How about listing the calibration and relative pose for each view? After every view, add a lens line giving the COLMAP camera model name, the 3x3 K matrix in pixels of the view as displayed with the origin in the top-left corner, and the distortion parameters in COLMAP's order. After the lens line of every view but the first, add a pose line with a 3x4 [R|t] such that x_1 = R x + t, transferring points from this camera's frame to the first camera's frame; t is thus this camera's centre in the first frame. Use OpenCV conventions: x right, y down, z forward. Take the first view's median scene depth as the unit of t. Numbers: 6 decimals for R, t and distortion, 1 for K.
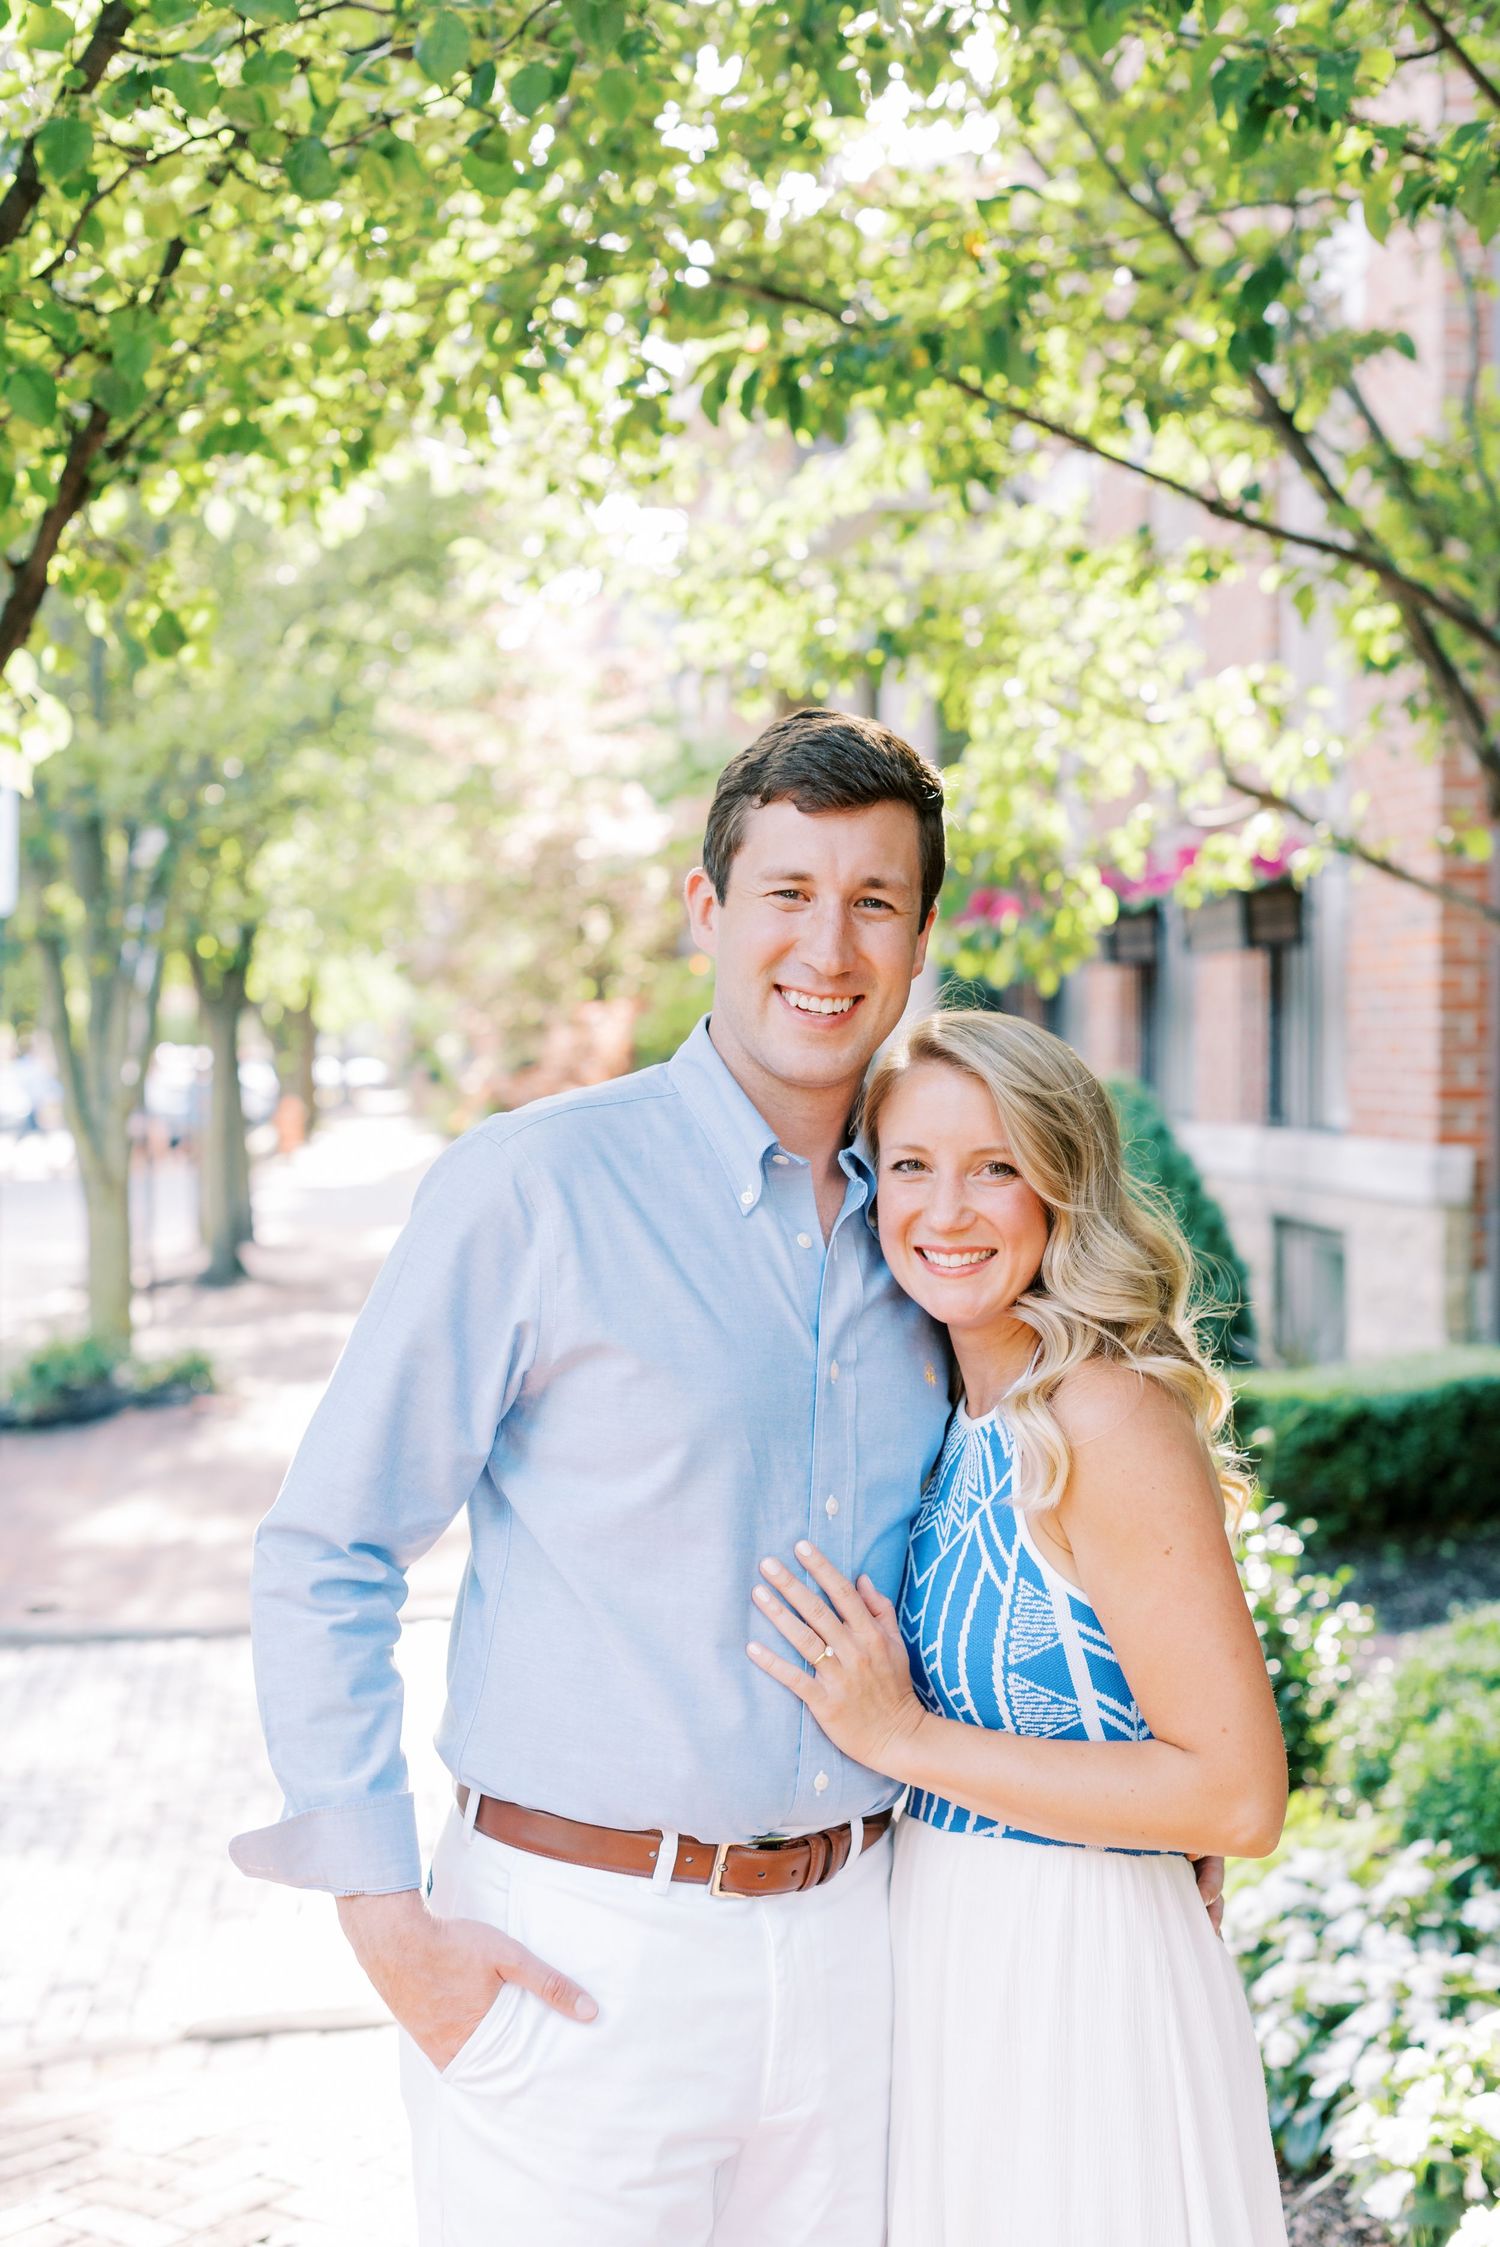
lens RADIAL K [[3228.3, 0, 739.8], [0, 3228.3, 1136.2], [0, 0, 1]] dist [0.033173, 0.000000]
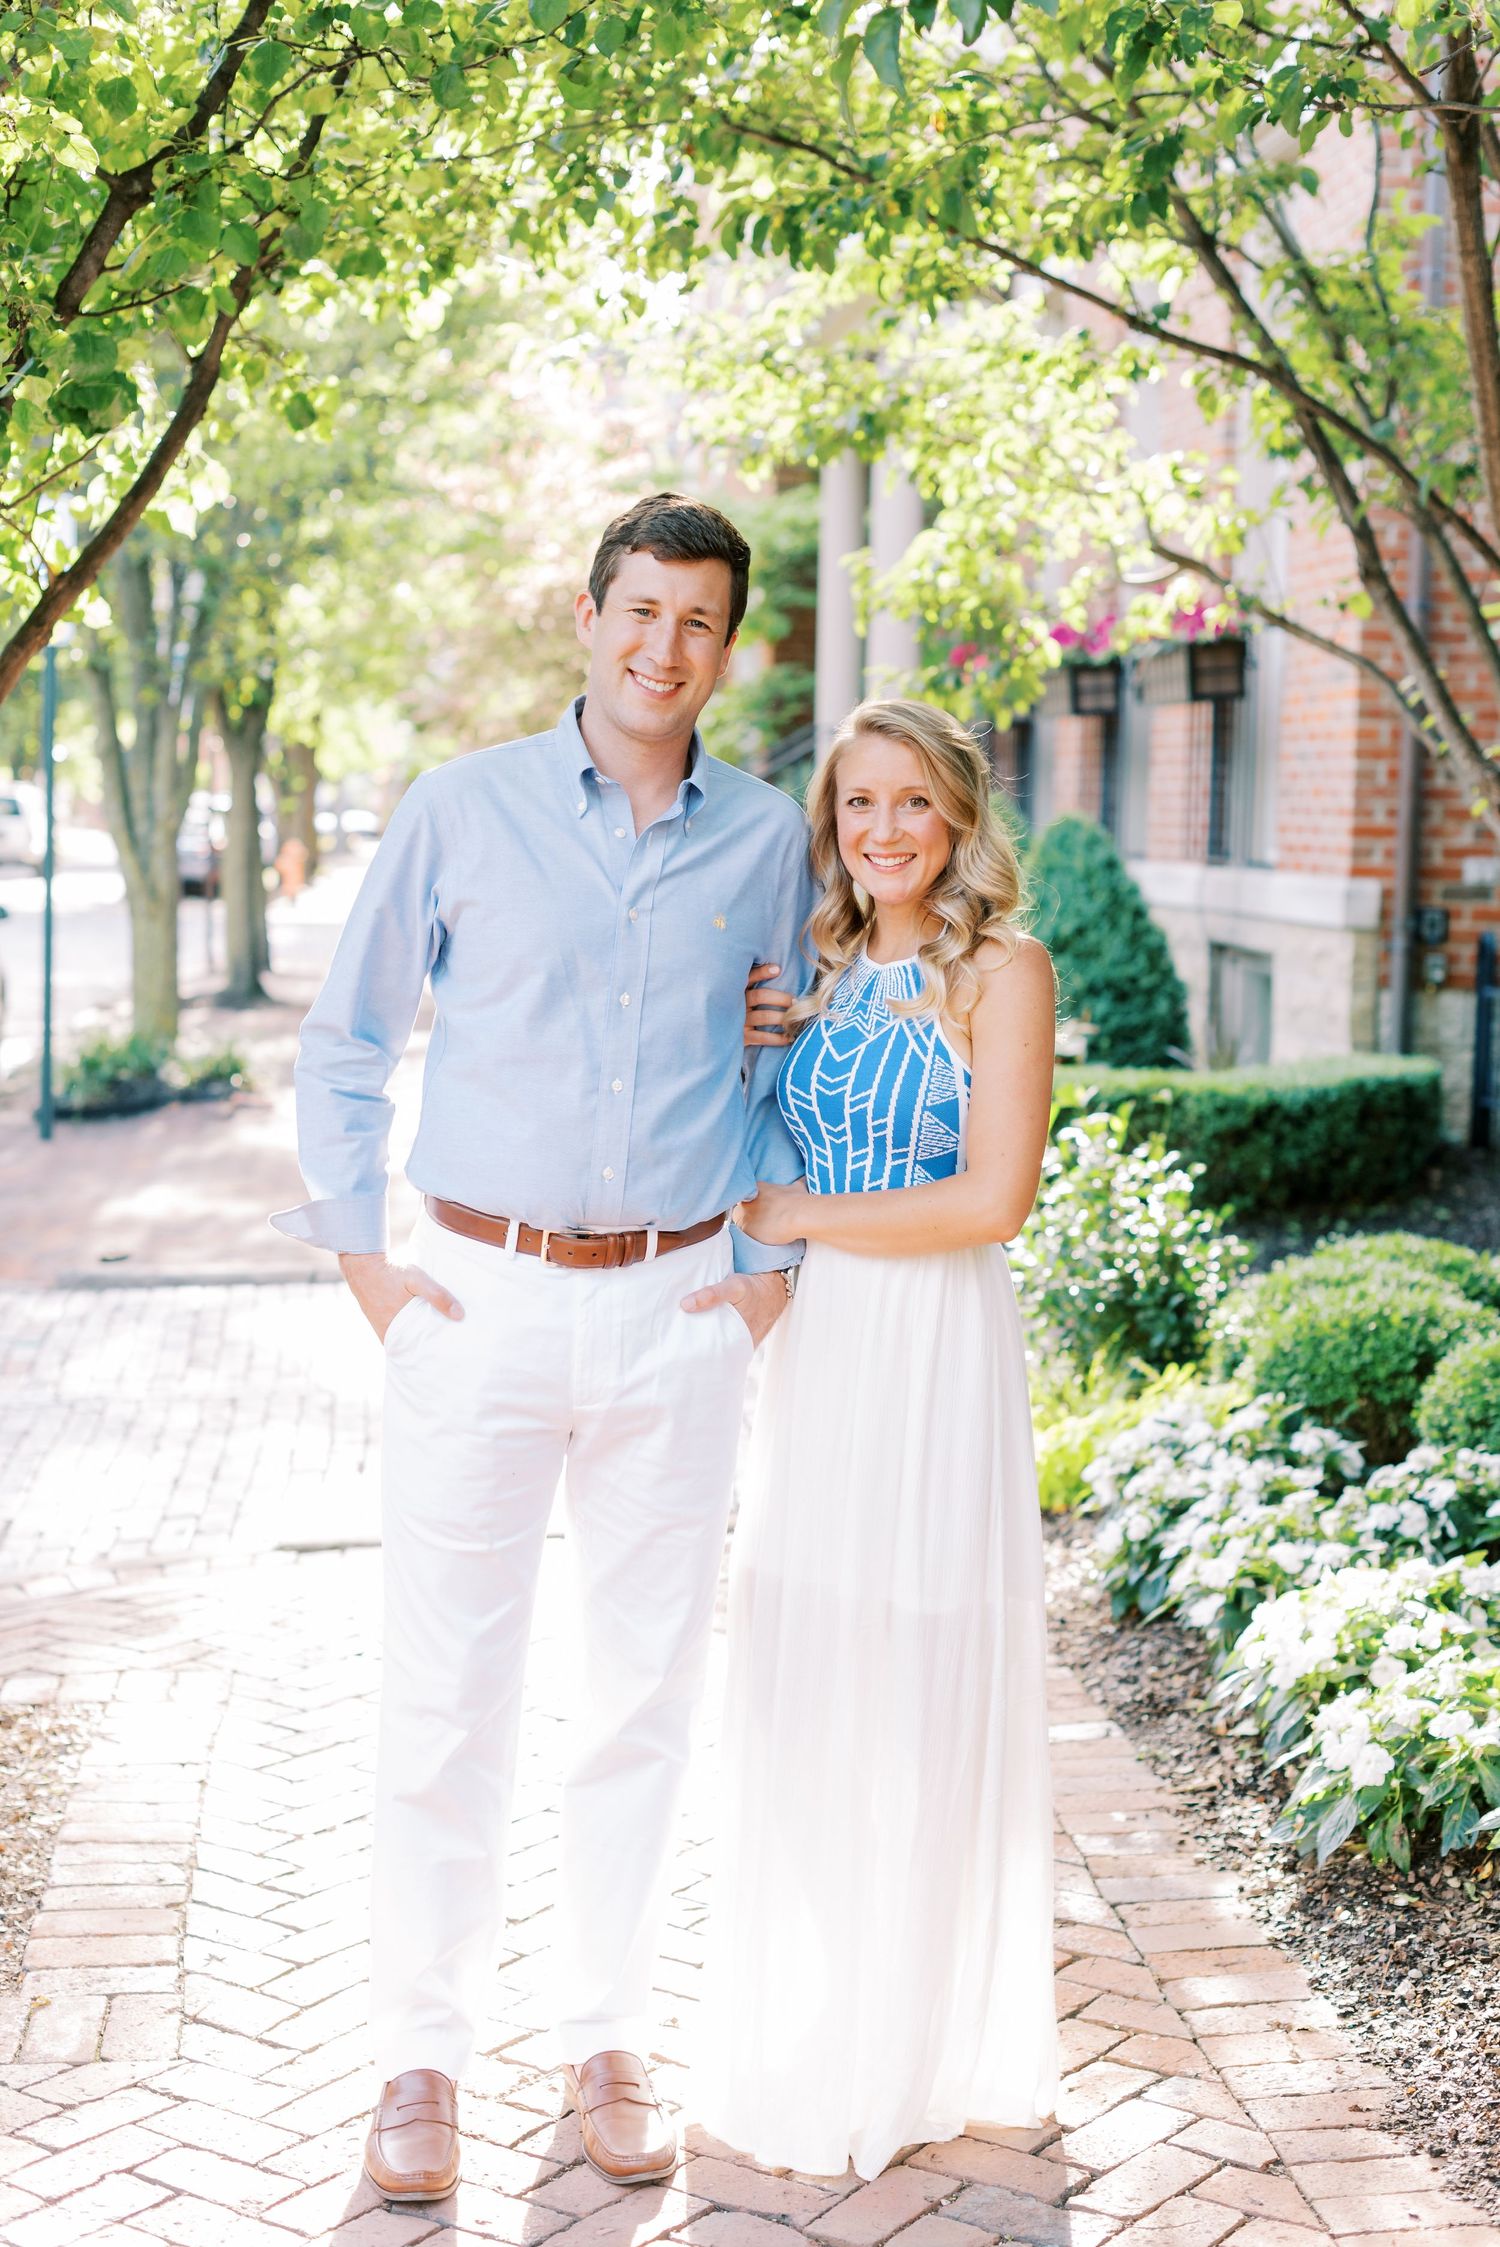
lens RADIAL K [[3228.3, 0, 743.0], [0, 3228.3, 1122.0], [0, 0, 1]] dist [0.033173, 0.000000]
pose [[0.999772, 0.020425, 0.006274, -0.003111], [-0.020811, 0.997372, 0.069394, 0.022584], [-0.004840, -0.069509, 0.997570, -0.207738]]
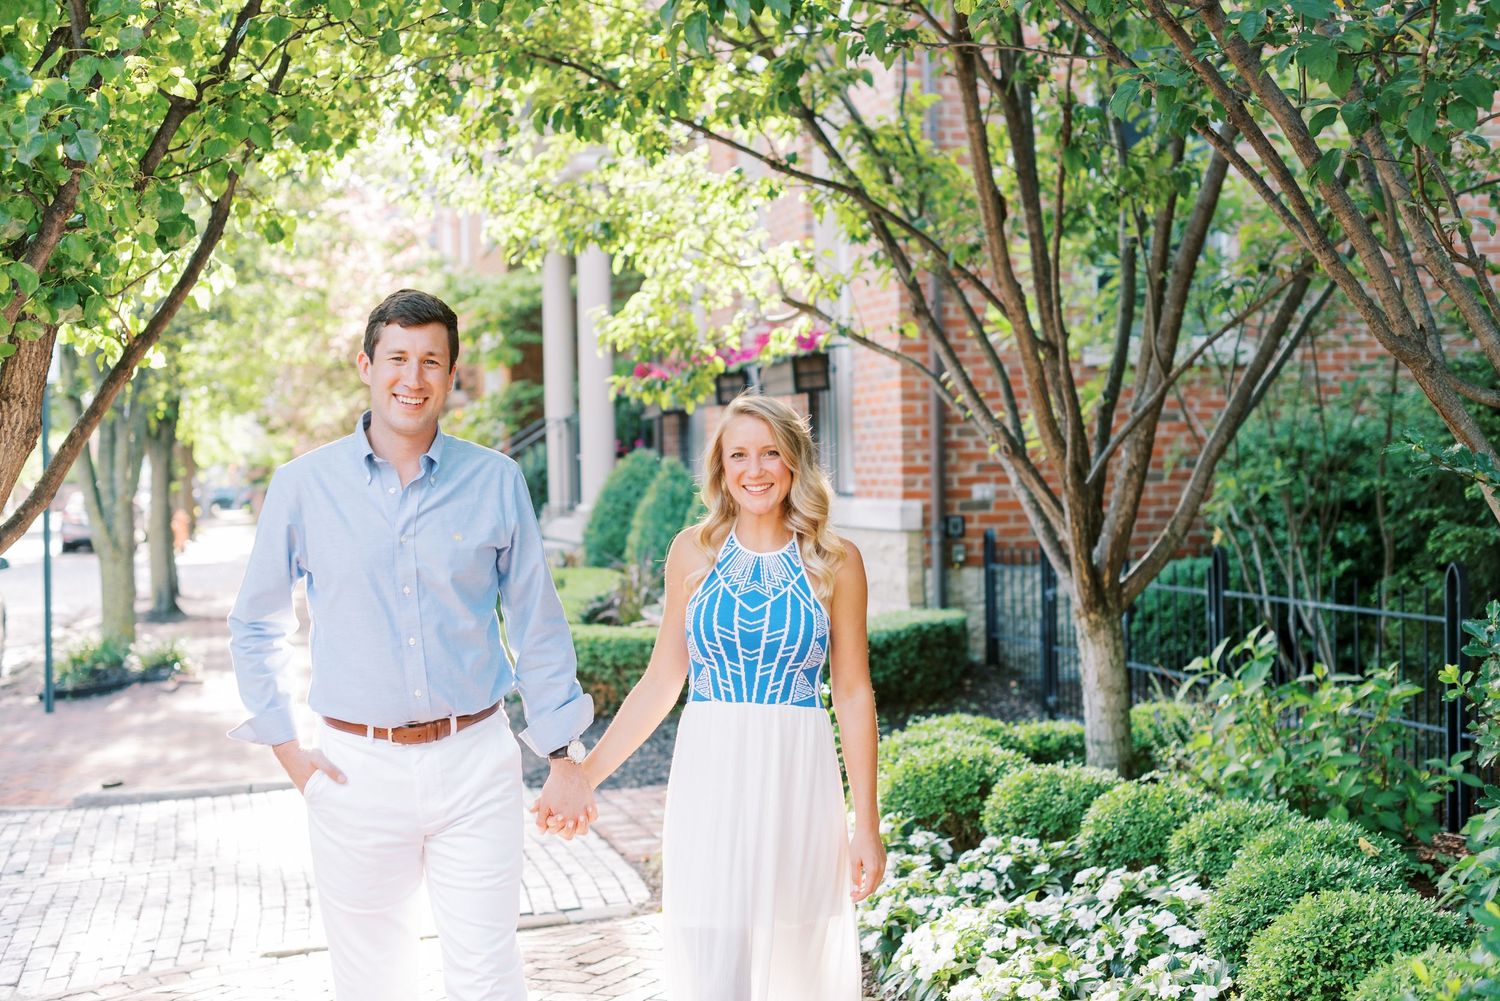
lens RADIAL K [[2155.1, 0, 742.7], [0, 2155.1, 511.7], [0, 0, 1]] dist [0.033173, 0.000000]
pose [[0.991526, -0.022280, 0.127980, -0.042817], [0.023628, 0.999680, -0.009025, 0.029838], [-0.127738, 0.011972, 0.991736, -0.284260]]
